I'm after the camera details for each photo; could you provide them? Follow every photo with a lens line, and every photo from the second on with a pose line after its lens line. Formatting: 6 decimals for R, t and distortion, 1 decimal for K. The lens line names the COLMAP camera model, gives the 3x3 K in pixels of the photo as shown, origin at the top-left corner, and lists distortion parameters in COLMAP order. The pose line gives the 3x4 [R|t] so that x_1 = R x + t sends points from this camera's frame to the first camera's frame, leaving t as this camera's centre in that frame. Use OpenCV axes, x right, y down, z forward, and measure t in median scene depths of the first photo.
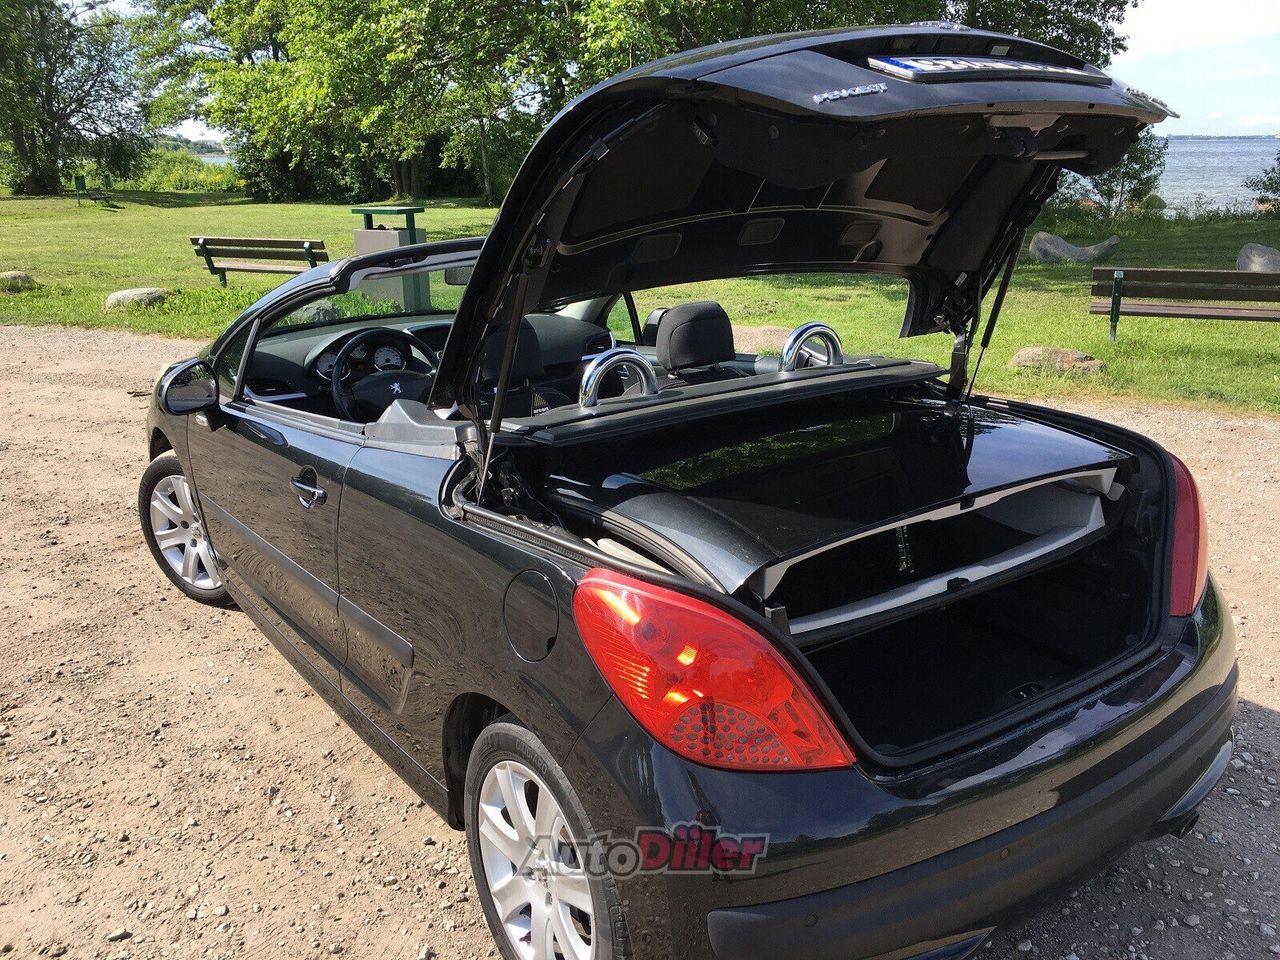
lens RADIAL K [[1094.2, 0, 640.0], [0, 1094.2, 480.0], [0, 0, 1]] dist [0.102867, -0.131216]
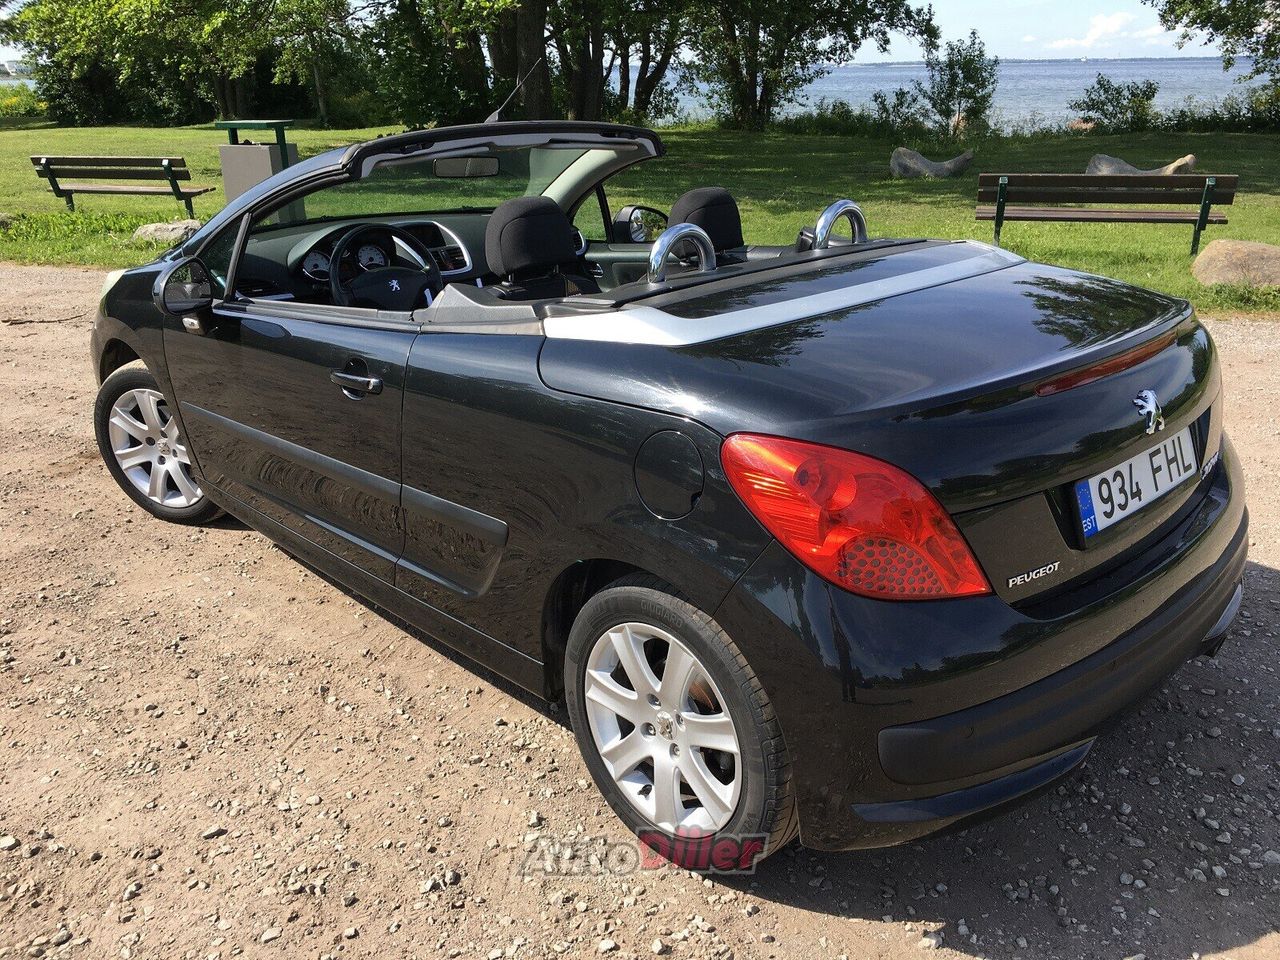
lens RADIAL K [[1094.2, 0, 640.0], [0, 1094.2, 480.0], [0, 0, 1]] dist [0.102867, -0.131216]
pose [[0.989714, -0.049561, 0.134202, -0.146573], [0.041108, 0.997035, 0.065042, 0.033849], [-0.137028, -0.058856, 0.988817, -0.004390]]
